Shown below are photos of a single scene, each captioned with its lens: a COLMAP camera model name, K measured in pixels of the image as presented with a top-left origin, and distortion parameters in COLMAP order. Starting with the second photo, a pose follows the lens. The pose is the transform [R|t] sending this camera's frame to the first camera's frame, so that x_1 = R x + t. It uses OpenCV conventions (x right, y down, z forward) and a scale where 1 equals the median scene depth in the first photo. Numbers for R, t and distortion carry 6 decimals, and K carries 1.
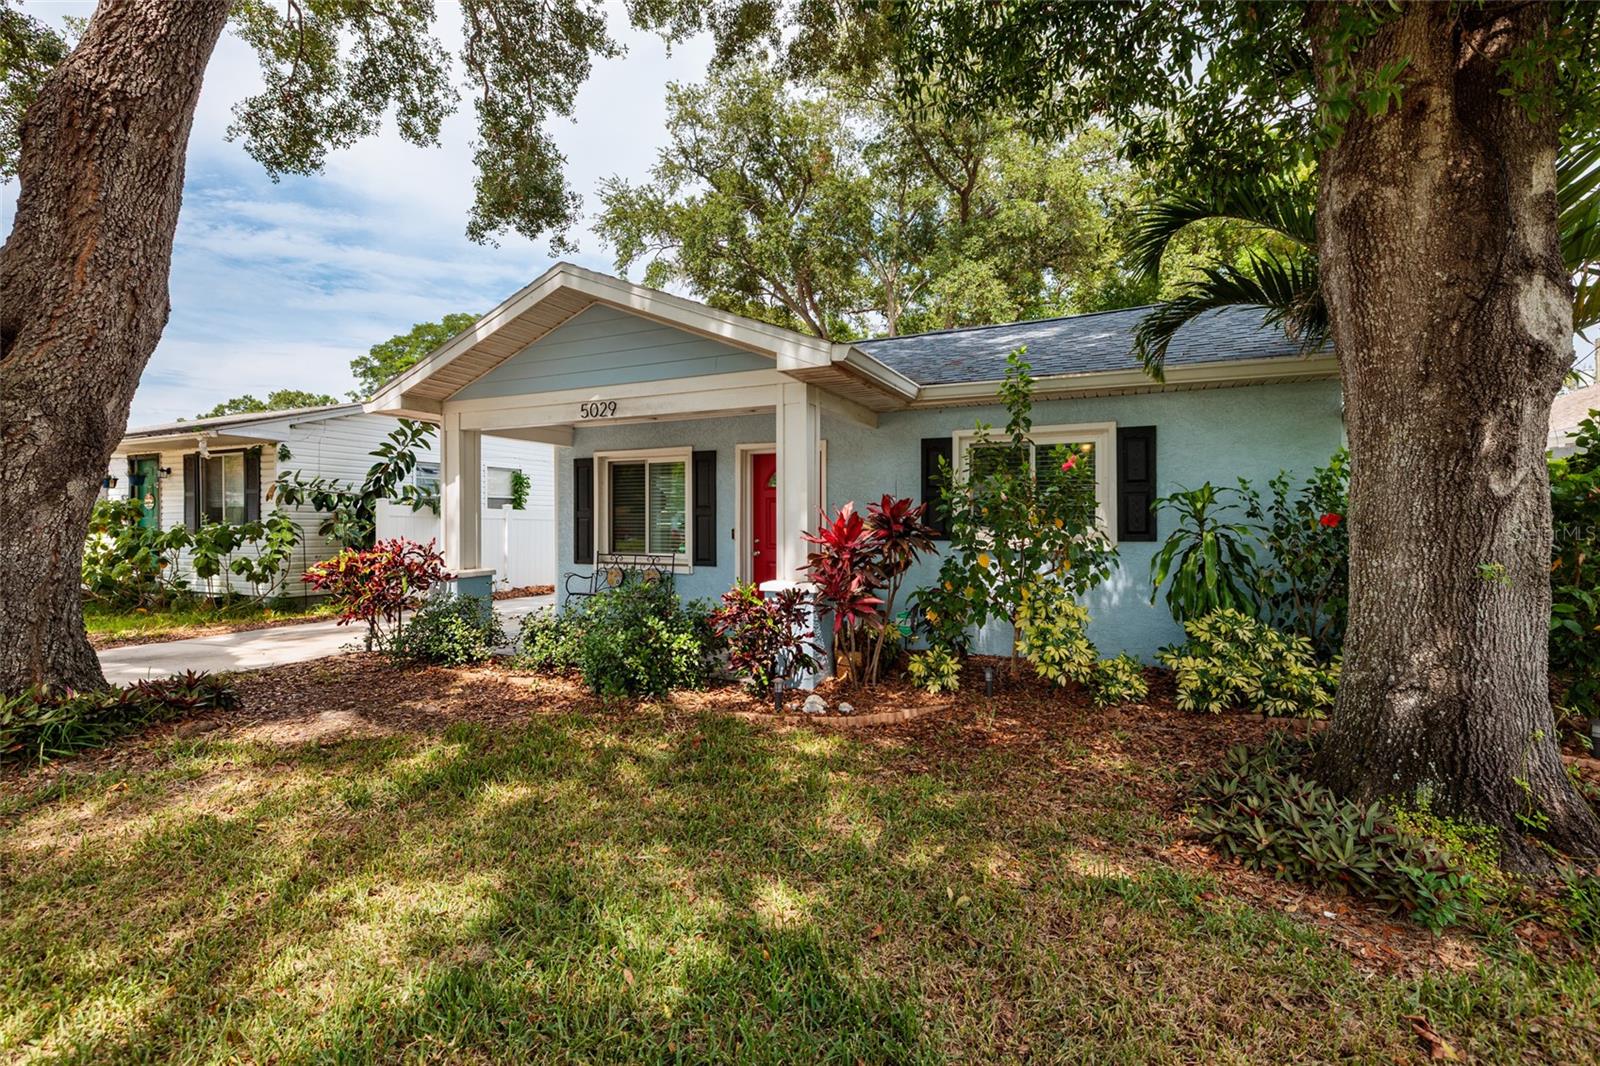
lens RADIAL K [[698.0, 0, 800.0], [0, 698.0, 533.0], [0, 0, 1]] dist [0.000189, -0.000135]
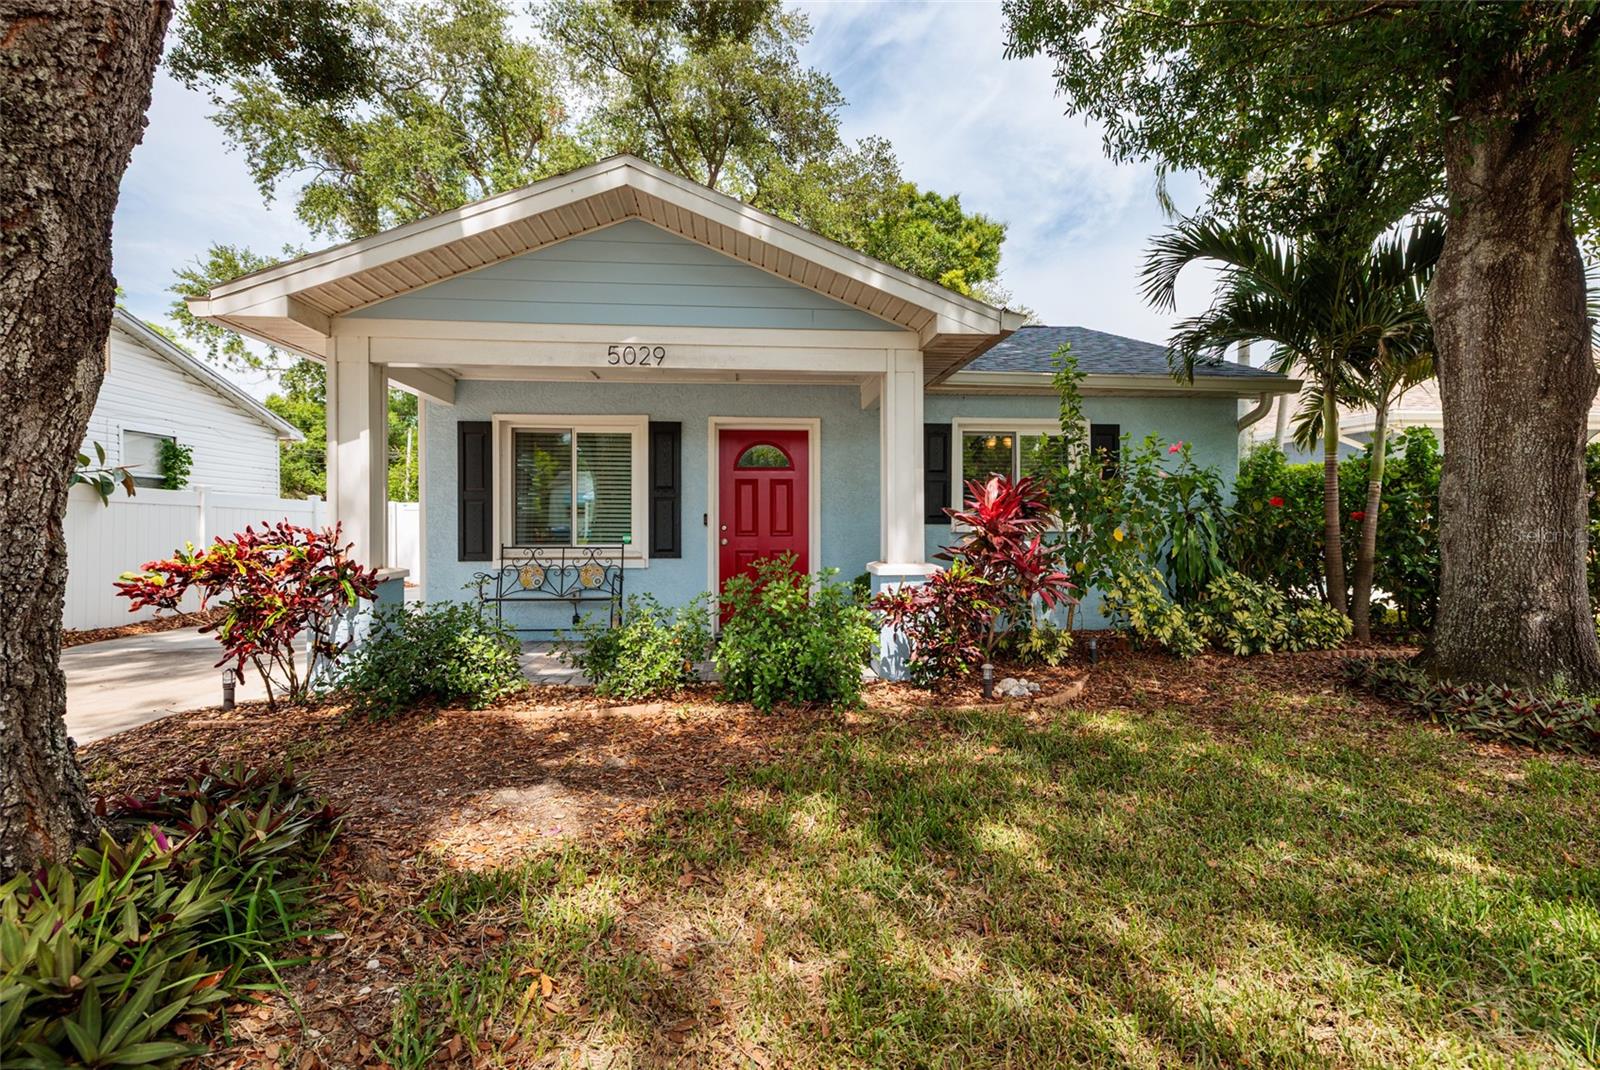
lens RADIAL K [[693.0, 0, 803.6], [0, 693.0, 529.5], [0, 0, 1]] dist [0.003217, -0.000005]
pose [[0.866132, -0.008244, 0.499747, -0.537009], [0.011111, 0.999934, -0.002763, 0.022562], [-0.499692, 0.007946, 0.866167, 0.248981]]
